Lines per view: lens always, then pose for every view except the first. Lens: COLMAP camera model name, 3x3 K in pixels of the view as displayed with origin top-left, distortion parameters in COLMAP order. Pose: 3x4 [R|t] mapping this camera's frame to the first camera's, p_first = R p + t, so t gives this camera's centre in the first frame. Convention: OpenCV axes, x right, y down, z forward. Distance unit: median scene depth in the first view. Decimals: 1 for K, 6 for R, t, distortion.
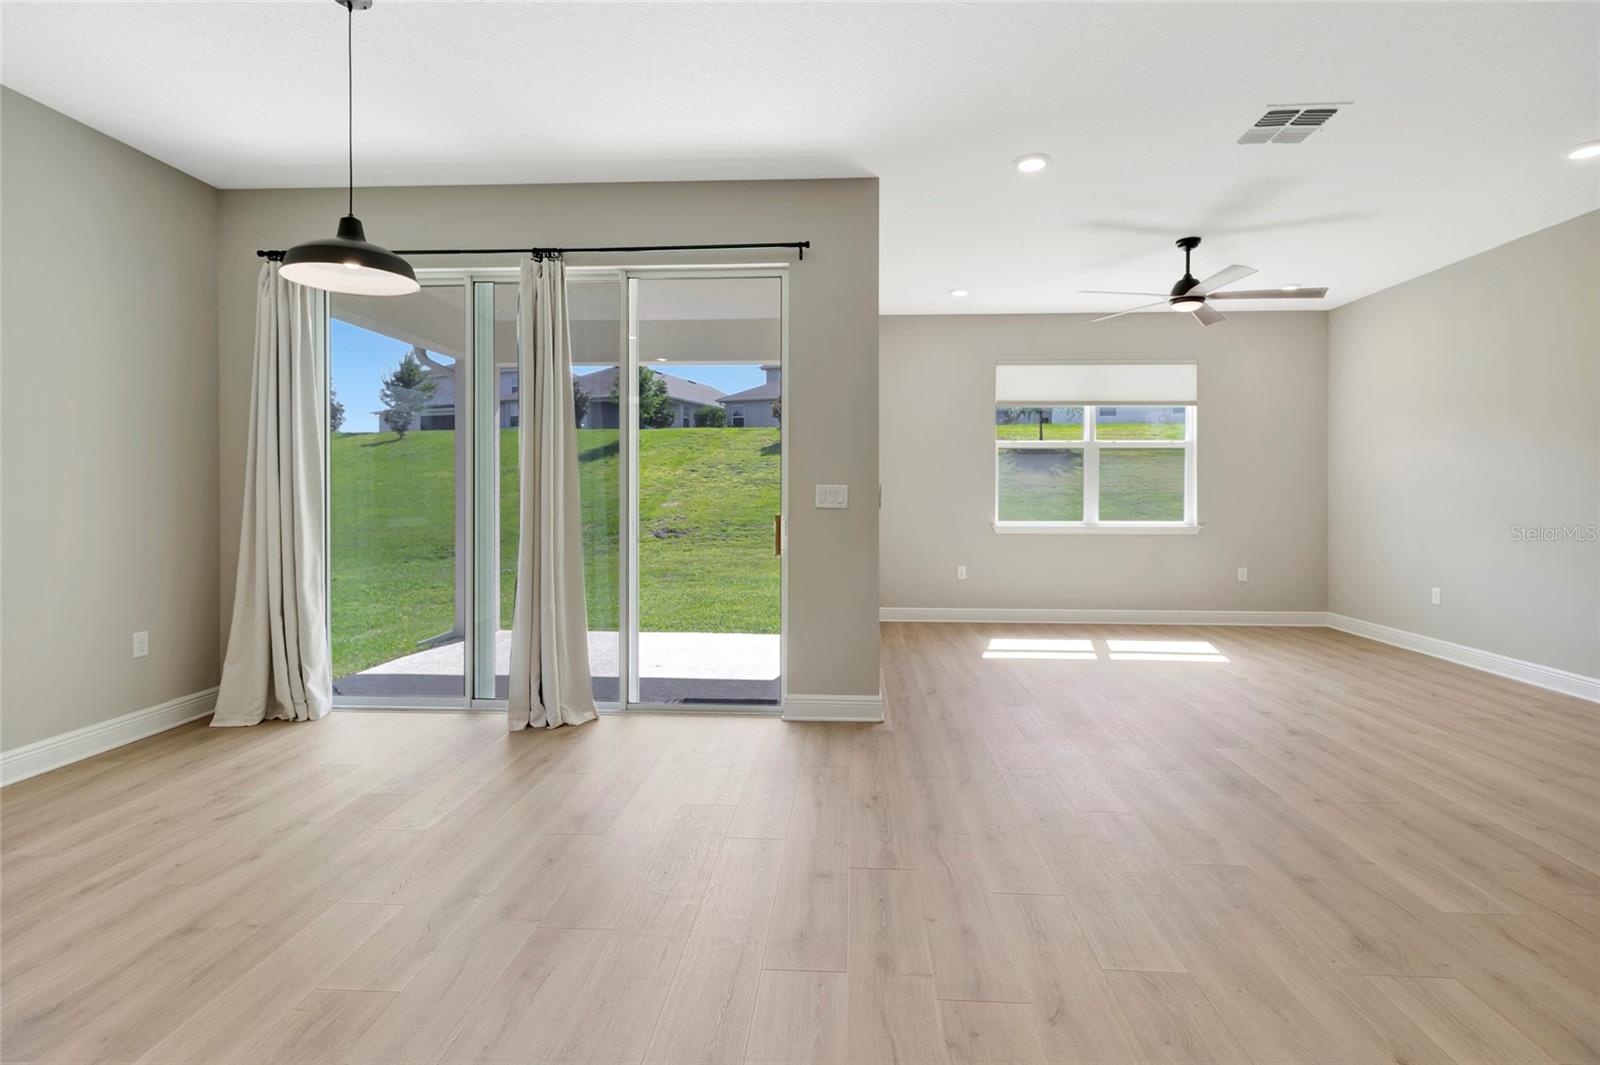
lens RADIAL K [[747.0, 0, 796.8], [0, 747.0, 493.5], [0, 0, 1]] dist [0.007713, -0.003239]
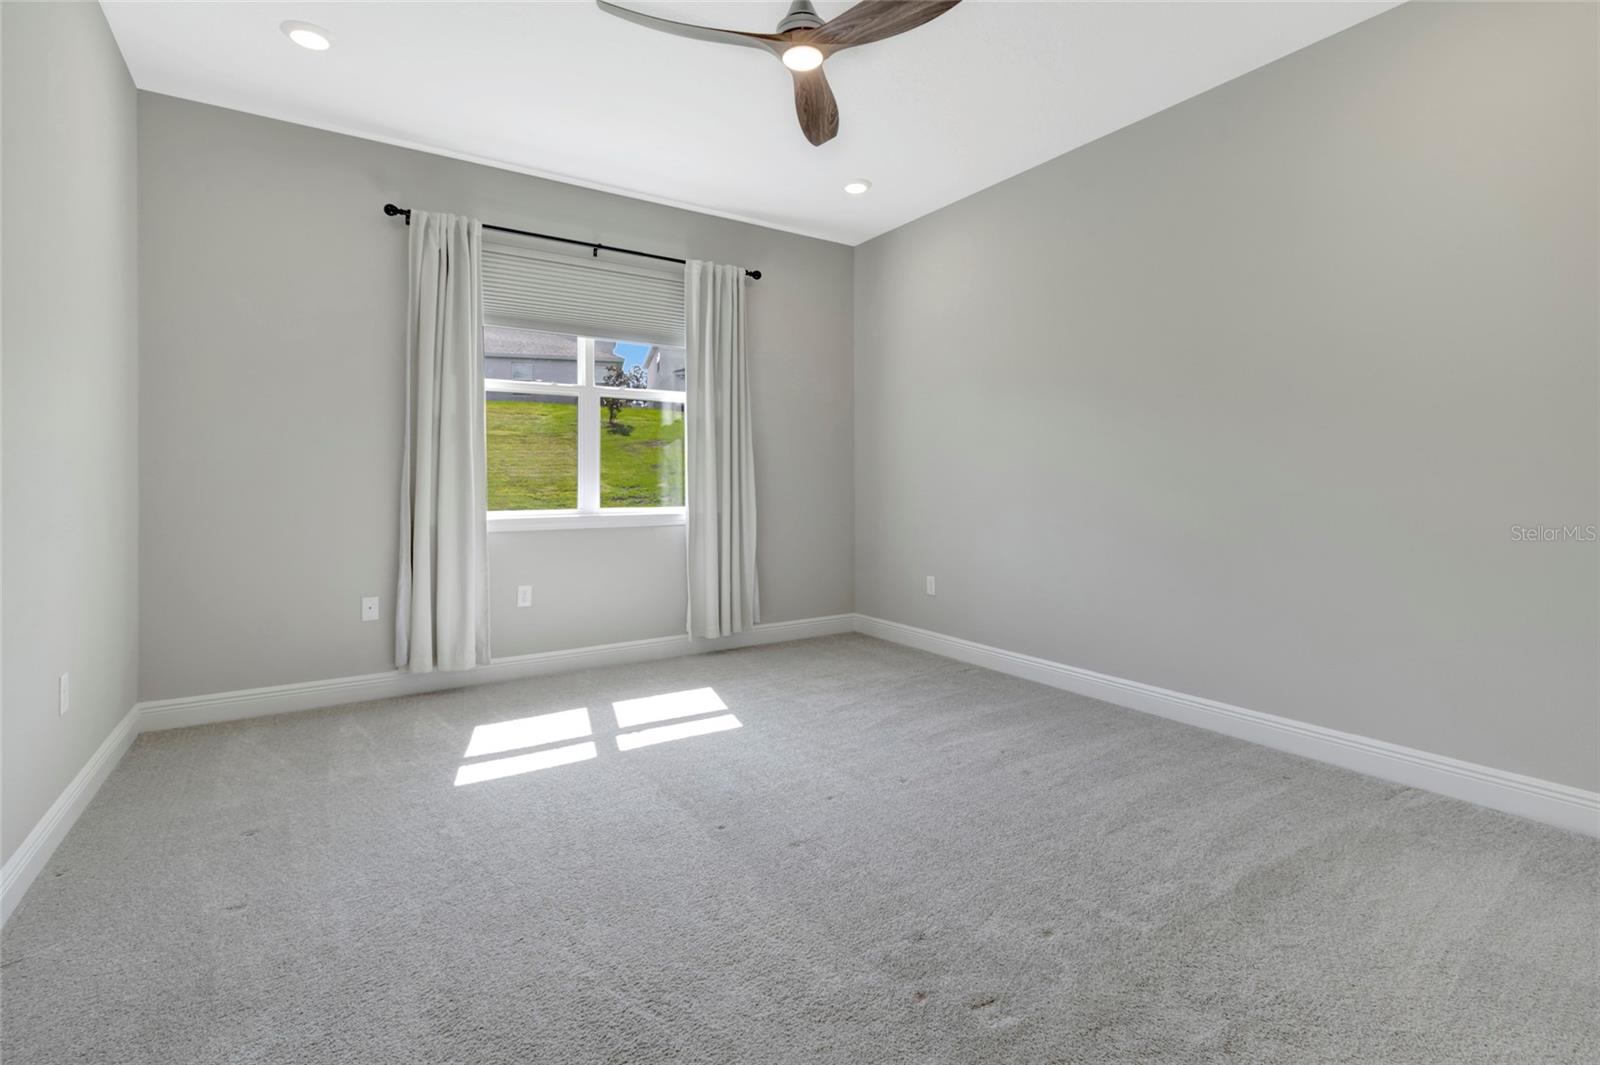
lens RADIAL K [[747.0, 0, 795.4], [0, 747.0, 504.7], [0, 0, 1]] dist [0.007713, -0.003239]
pose [[0.803141, -0.004552, 0.595772, 0.151875], [-0.003133, 0.999925, 0.011863, 0.025089], [-0.595781, -0.011395, 0.803066, 0.373902]]
